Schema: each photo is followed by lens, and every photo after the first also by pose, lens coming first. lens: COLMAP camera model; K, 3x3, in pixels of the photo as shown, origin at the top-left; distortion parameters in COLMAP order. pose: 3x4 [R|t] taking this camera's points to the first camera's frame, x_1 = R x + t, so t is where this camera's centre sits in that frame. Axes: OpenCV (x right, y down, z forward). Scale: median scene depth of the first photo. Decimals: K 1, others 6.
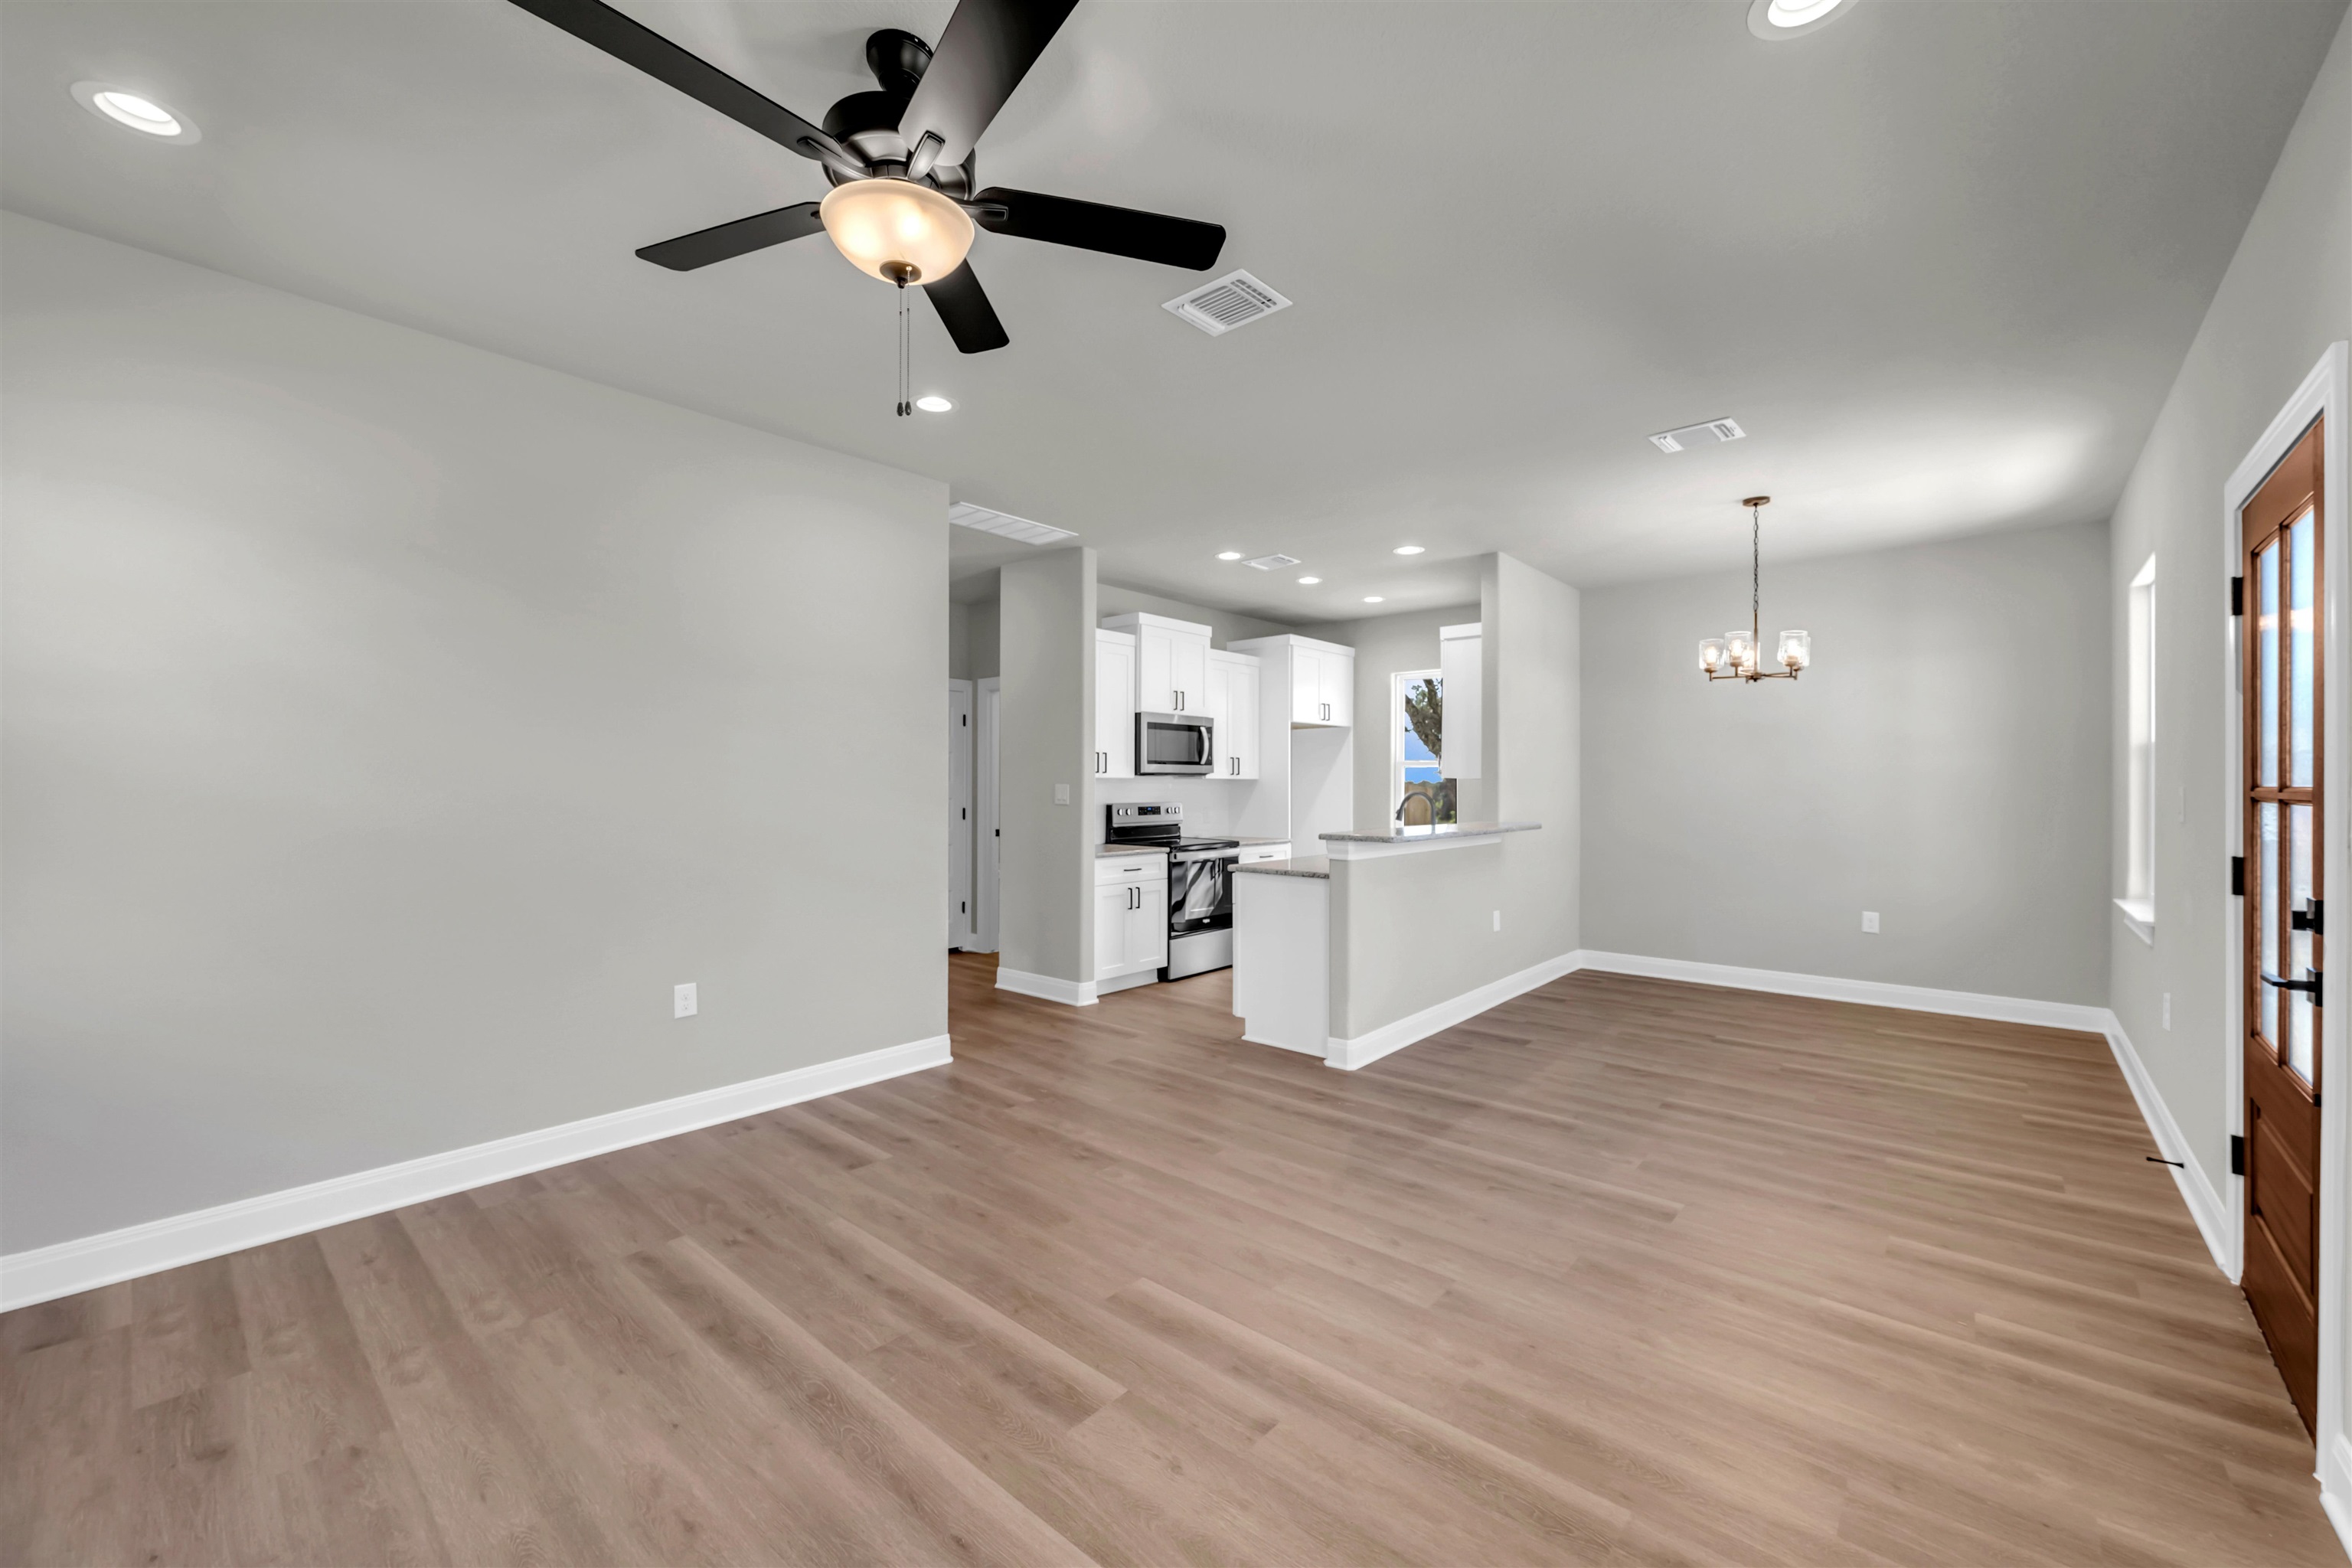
lens RADIAL K [[928.6, 0, 1163.5], [0, 928.6, 787.2], [0, 0, 1]] dist [-0.008786, 0.000400]
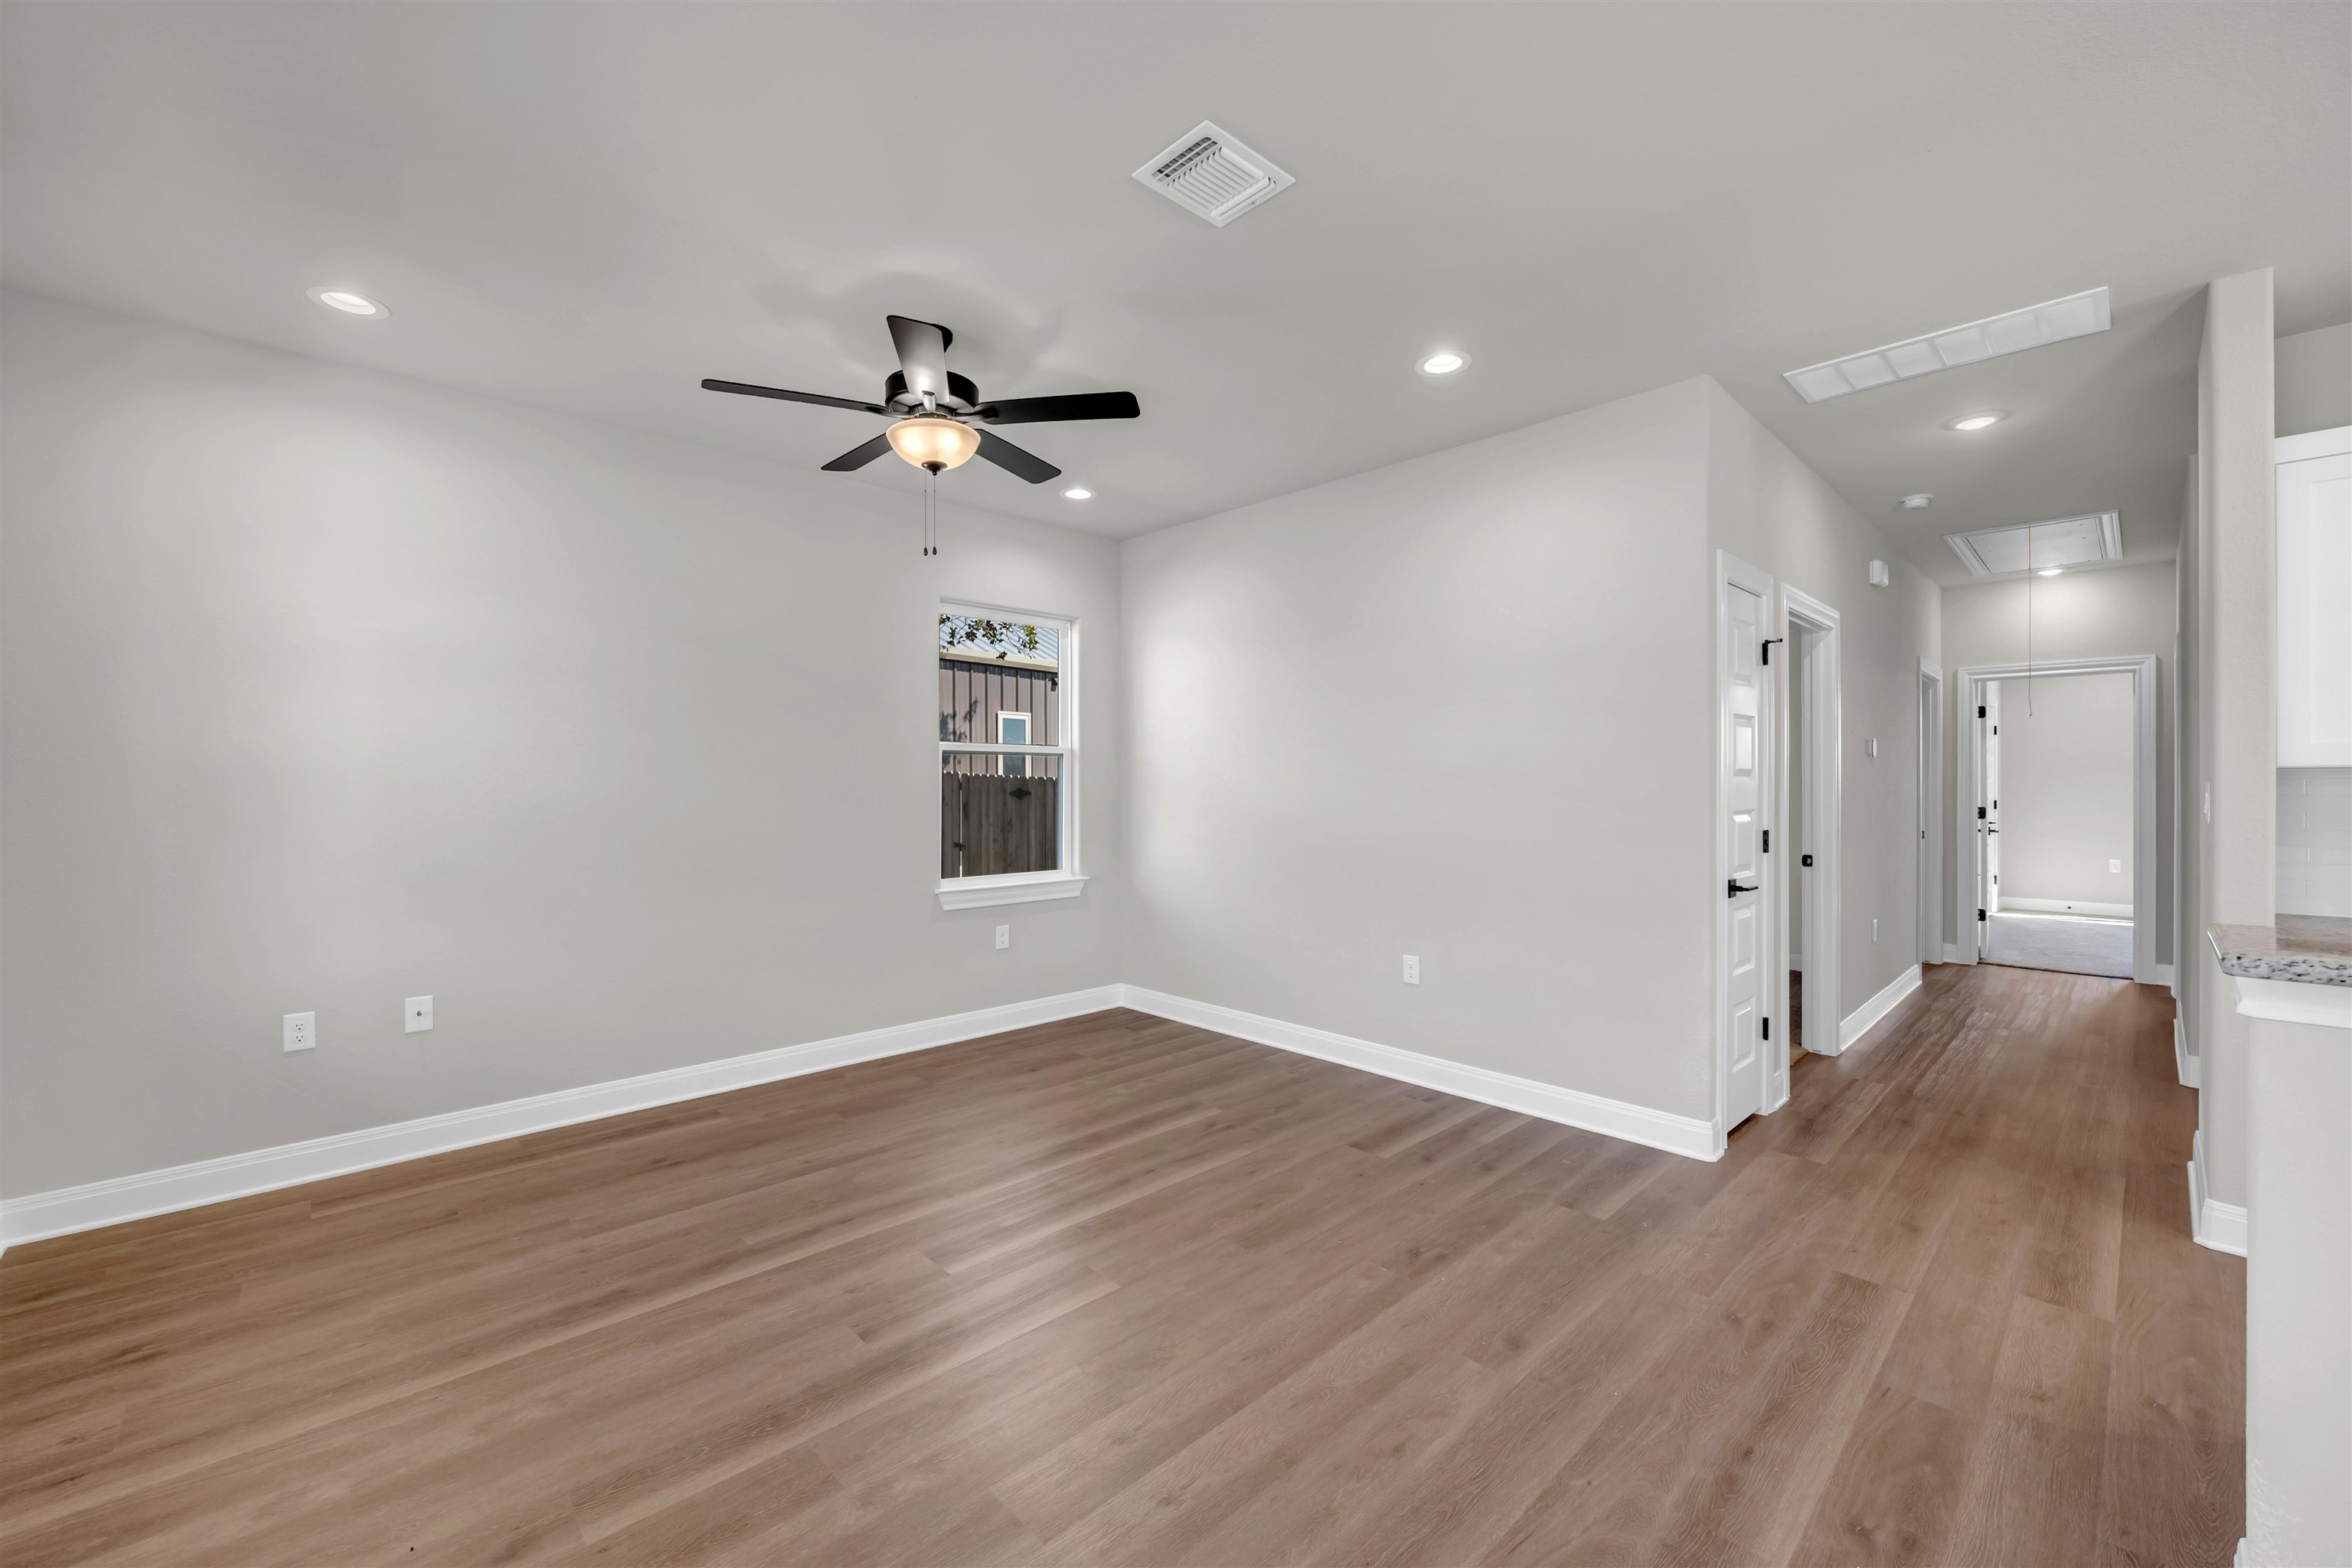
lens RADIAL K [[928.6, 0, 1163.1], [0, 928.6, 780.0], [0, 0, 1]] dist [-0.008786, 0.000400]
pose [[-0.081979, -0.003910, -0.996626, 0.741729], [-0.004096, 0.999985, -0.003586, -0.000155], [0.996626, 0.003789, -0.081993, 0.878971]]
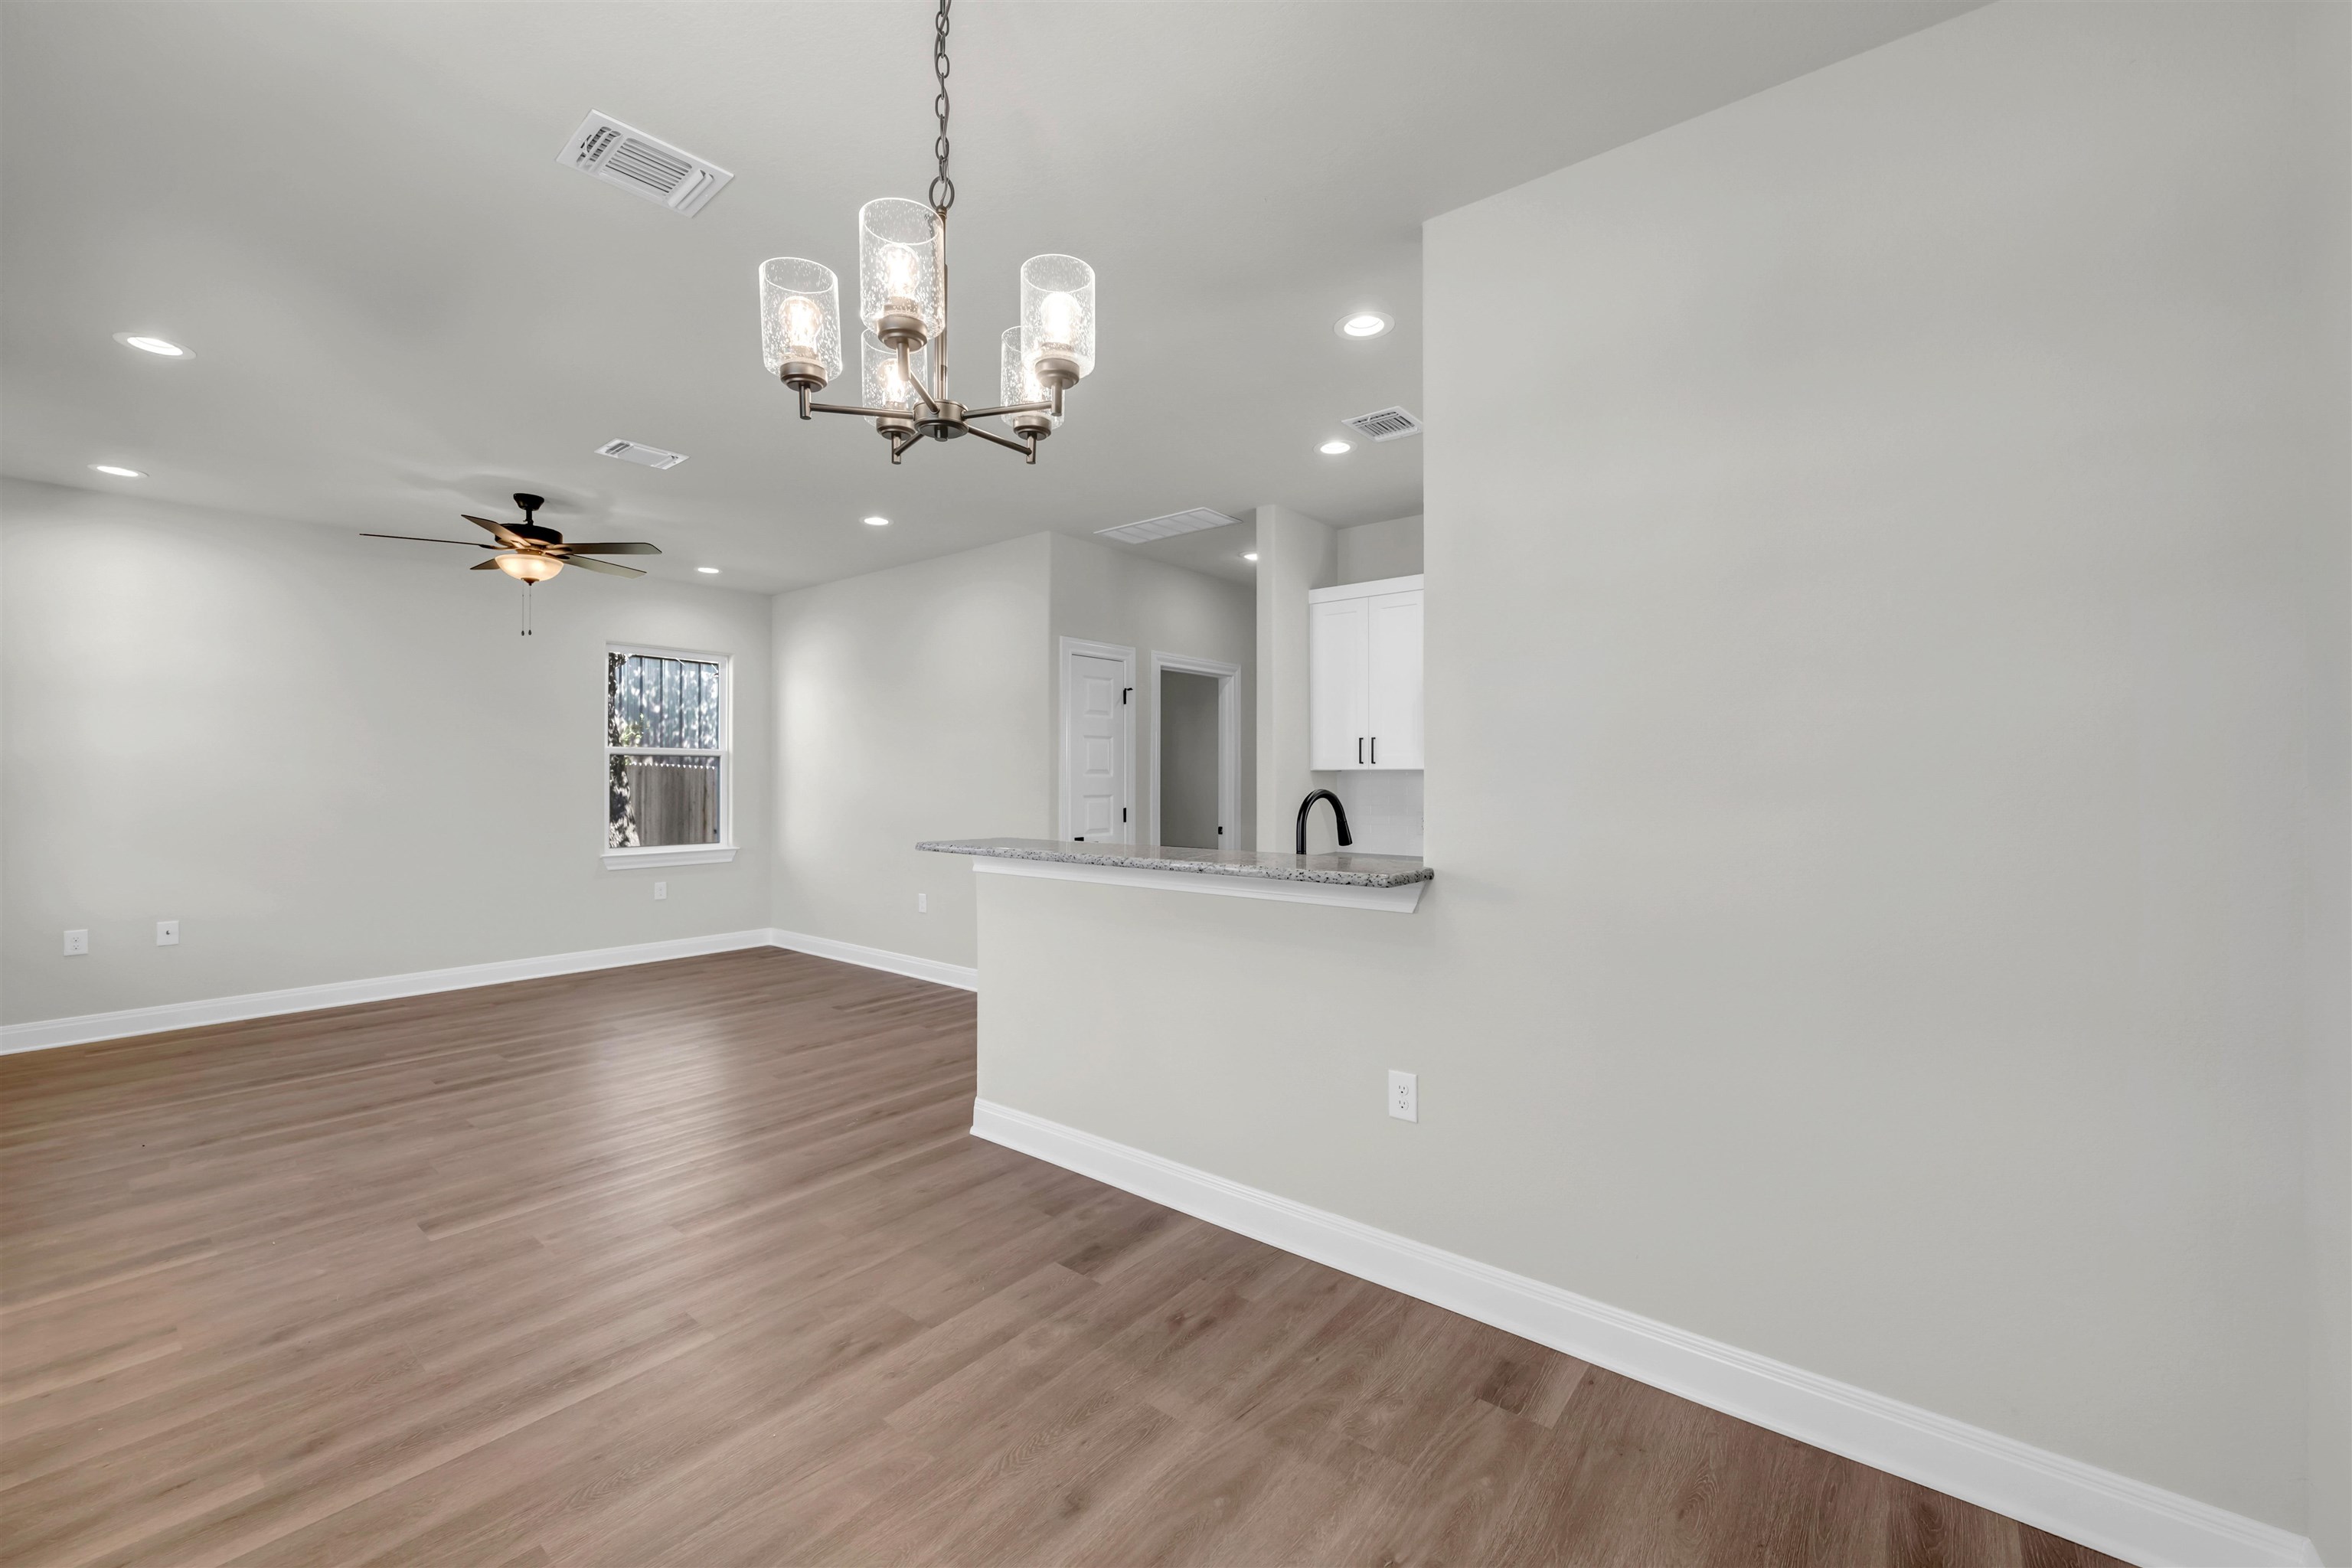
lens RADIAL K [[928.6, 0, 1181.5], [0, 928.6, 779.5], [0, 0, 1]] dist [-0.008786, 0.000400]
pose [[0.056534, 0.002106, -0.998398, 1.375126], [-0.005221, 0.999985, 0.001813, -0.004966], [0.998387, 0.005110, 0.056544, 1.535299]]
